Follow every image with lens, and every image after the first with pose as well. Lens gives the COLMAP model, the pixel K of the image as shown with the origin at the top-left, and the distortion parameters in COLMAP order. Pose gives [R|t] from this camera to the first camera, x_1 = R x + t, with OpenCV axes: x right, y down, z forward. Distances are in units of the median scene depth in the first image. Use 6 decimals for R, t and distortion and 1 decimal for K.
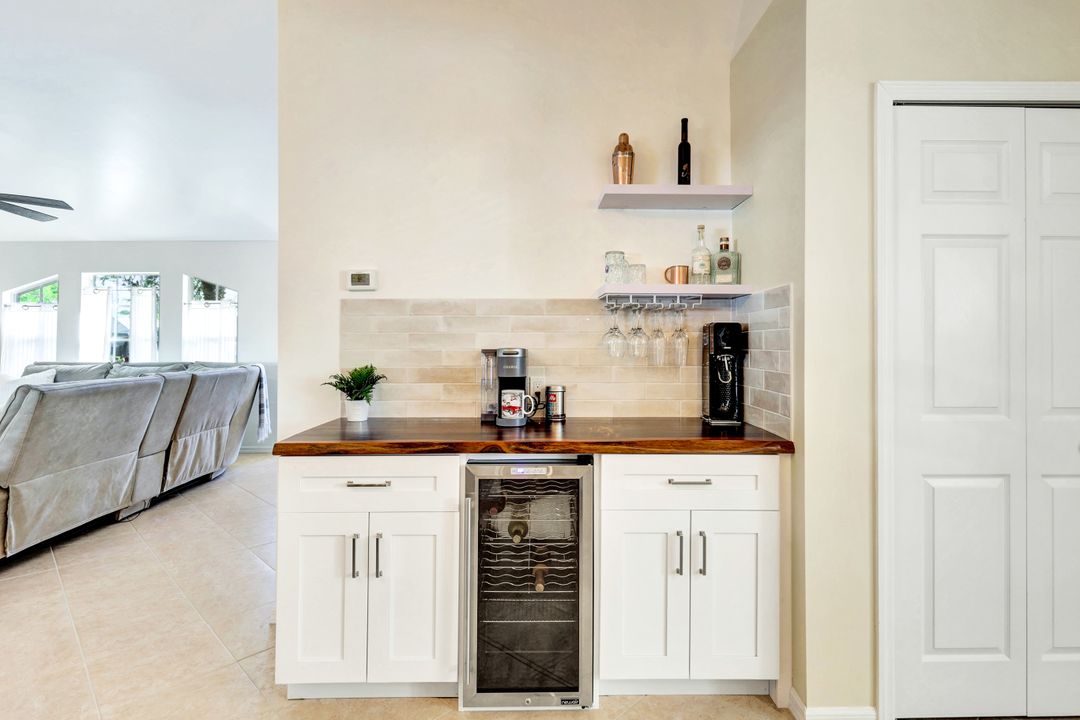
lens RADIAL K [[543.2, 0, 538.9], [0, 543.2, 335.9], [0, 0, 1]] dist [0.000727, -0.000053]
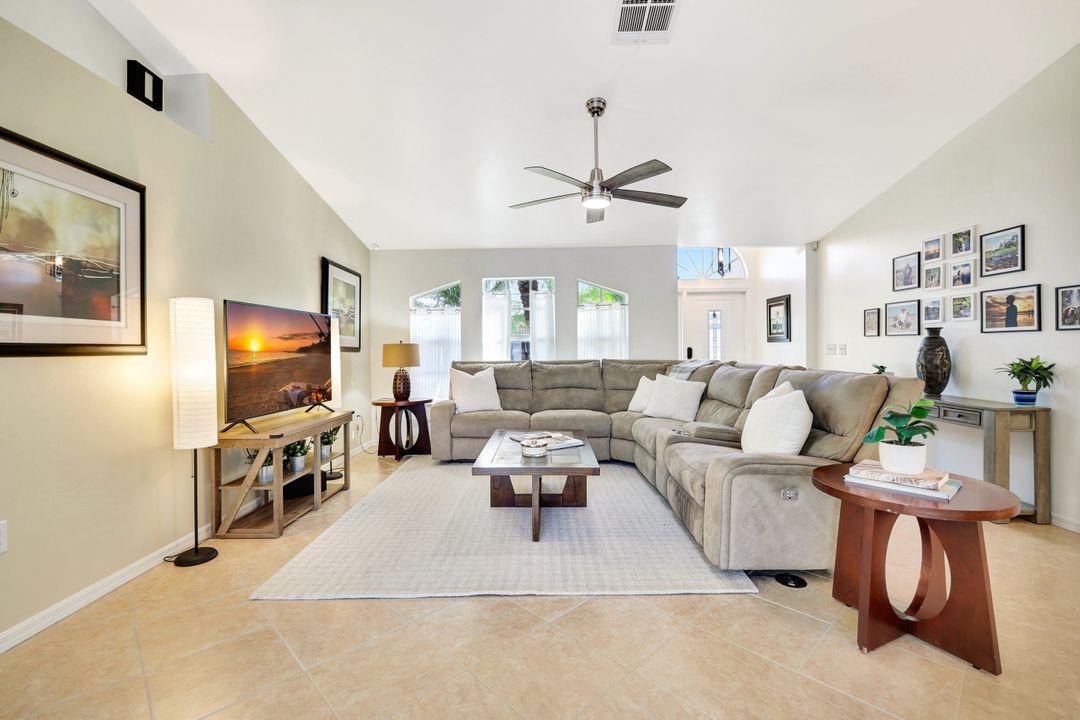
lens RADIAL K [[472.1, 0, 541.7], [0, 472.1, 351.9], [0, 0, 1]] dist [0.000467, 0.000180]
pose [[0.999692, -0.014232, -0.020337, -1.080657], [0.014713, 0.999610, 0.023724, 0.014243], [0.019991, -0.024016, 0.999512, 0.099658]]
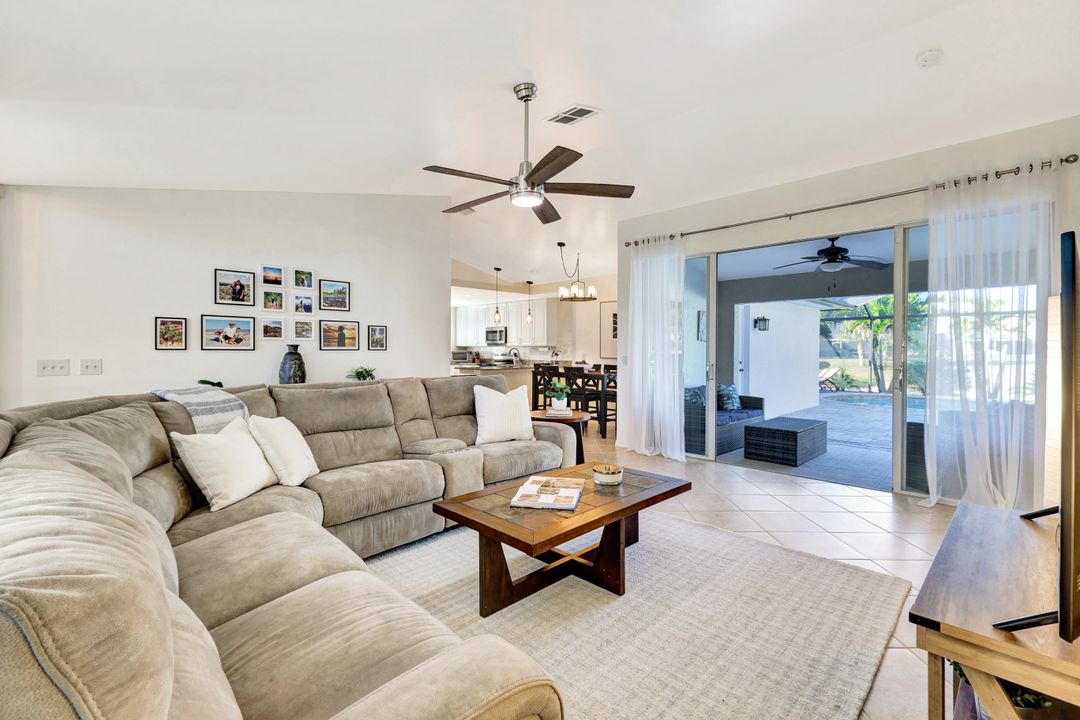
lens RADIAL K [[477.2, 0, 537.7], [0, 477.2, 349.6], [0, 0, 1]] dist [0.000477, 0.000437]
pose [[-0.693572, -0.005358, 0.720368, -1.544996], [-0.014839, 0.999866, -0.006850, 0.010660], [-0.720235, -0.015441, -0.693559, 1.436320]]
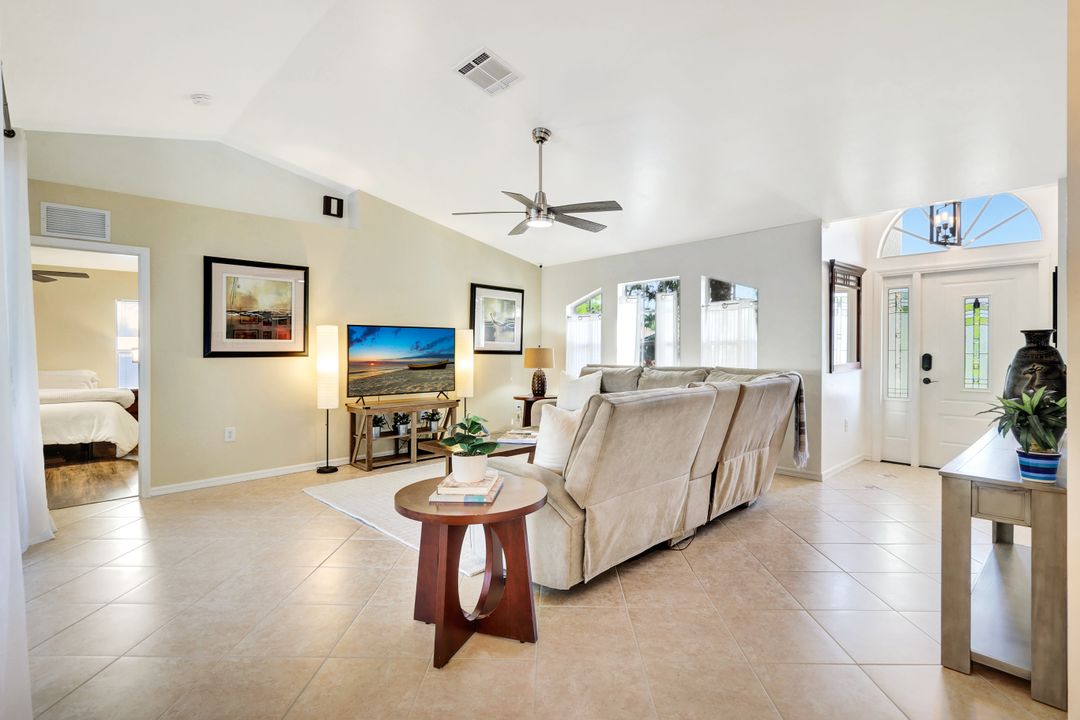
lens RADIAL K [[521.6, 0, 540.5], [0, 521.6, 347.9], [0, 0, 1]] dist [0.001549, 0.000192]
pose [[0.683083, -0.007193, -0.730305, -0.270597], [0.018048, 0.999812, 0.007034, 0.004750], [0.730118, -0.017985, 0.683085, 0.248357]]
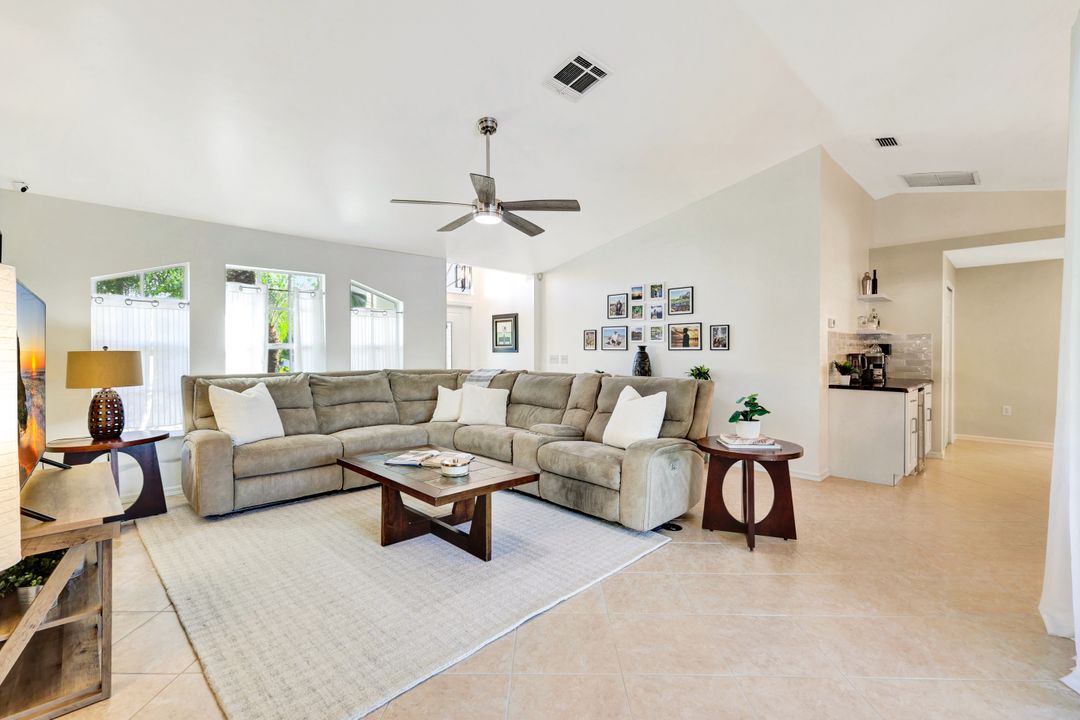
lens RADIAL K [[472.1, 0, 541.7], [0, 472.1, 351.9], [0, 0, 1]] dist [0.000467, 0.000180]
pose [[0.718319, -0.004038, 0.695702, -1.519246], [-0.008265, 0.999863, 0.014336, 0.000145], [-0.695665, -0.016048, 0.718187, 0.252997]]
